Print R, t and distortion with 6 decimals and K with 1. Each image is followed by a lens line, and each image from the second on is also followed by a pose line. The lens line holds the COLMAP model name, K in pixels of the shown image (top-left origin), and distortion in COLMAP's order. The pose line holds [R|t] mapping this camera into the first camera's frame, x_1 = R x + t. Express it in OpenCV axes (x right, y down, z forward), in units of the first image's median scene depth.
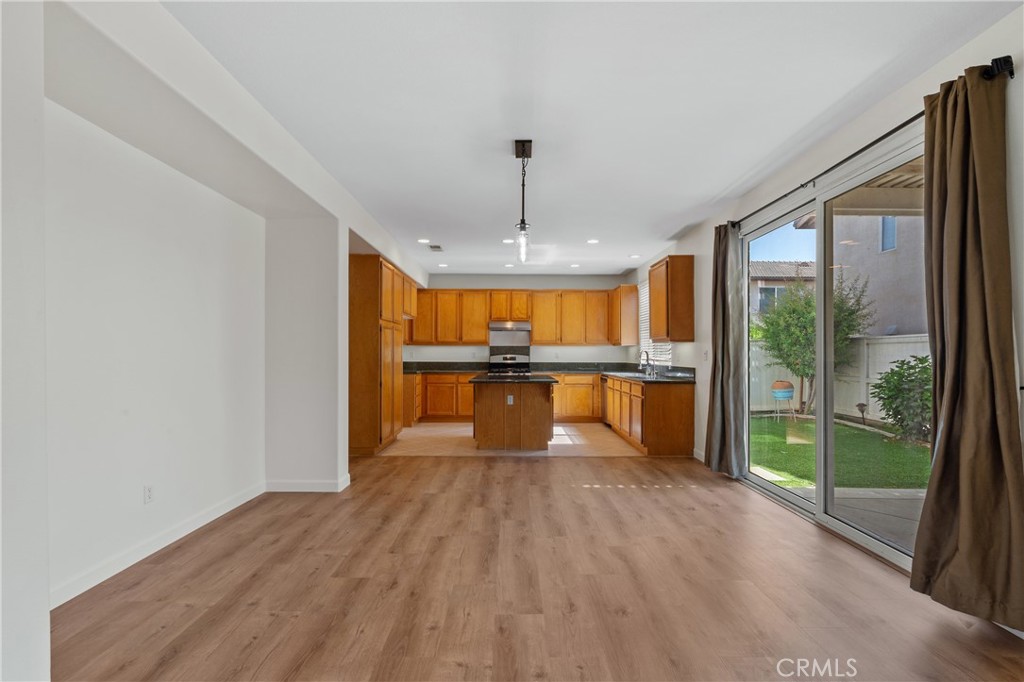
lens RADIAL K [[460.9, 0, 512.7], [0, 460.9, 346.0], [0, 0, 1]] dist [-0.009781, 0.002723]
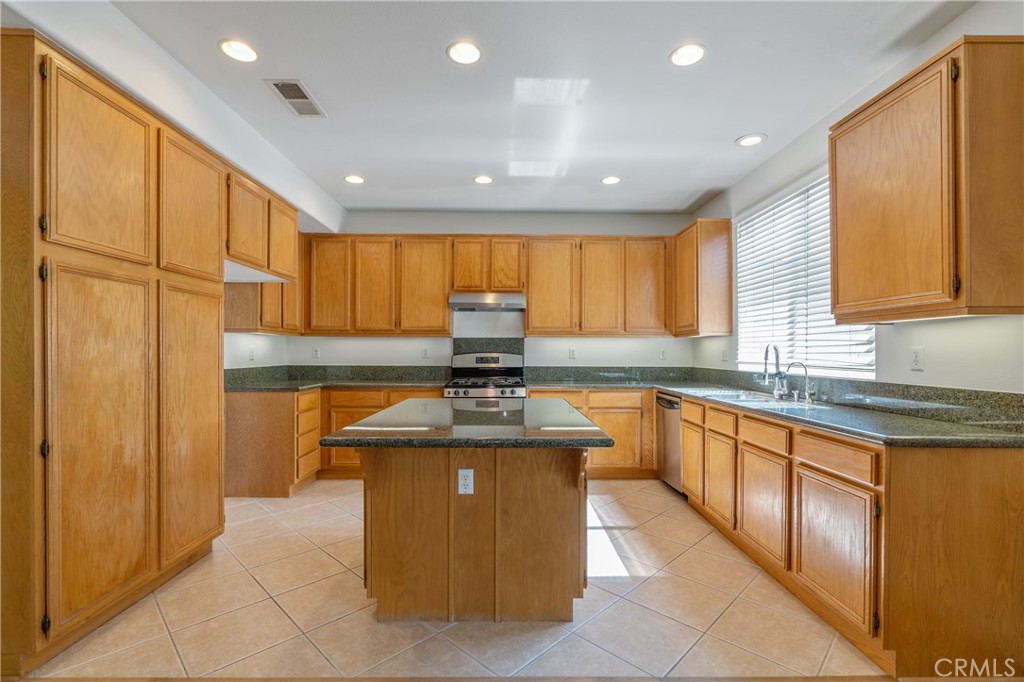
lens RADIAL K [[460.9, 0, 511.1], [0, 460.9, 345.0], [0, 0, 1]] dist [-0.009781, 0.002723]
pose [[0.999988, -0.000246, 0.004836, 0.019489], [0.000231, 0.999995, 0.003186, 0.007414], [-0.004837, -0.003185, 0.999983, 0.455619]]
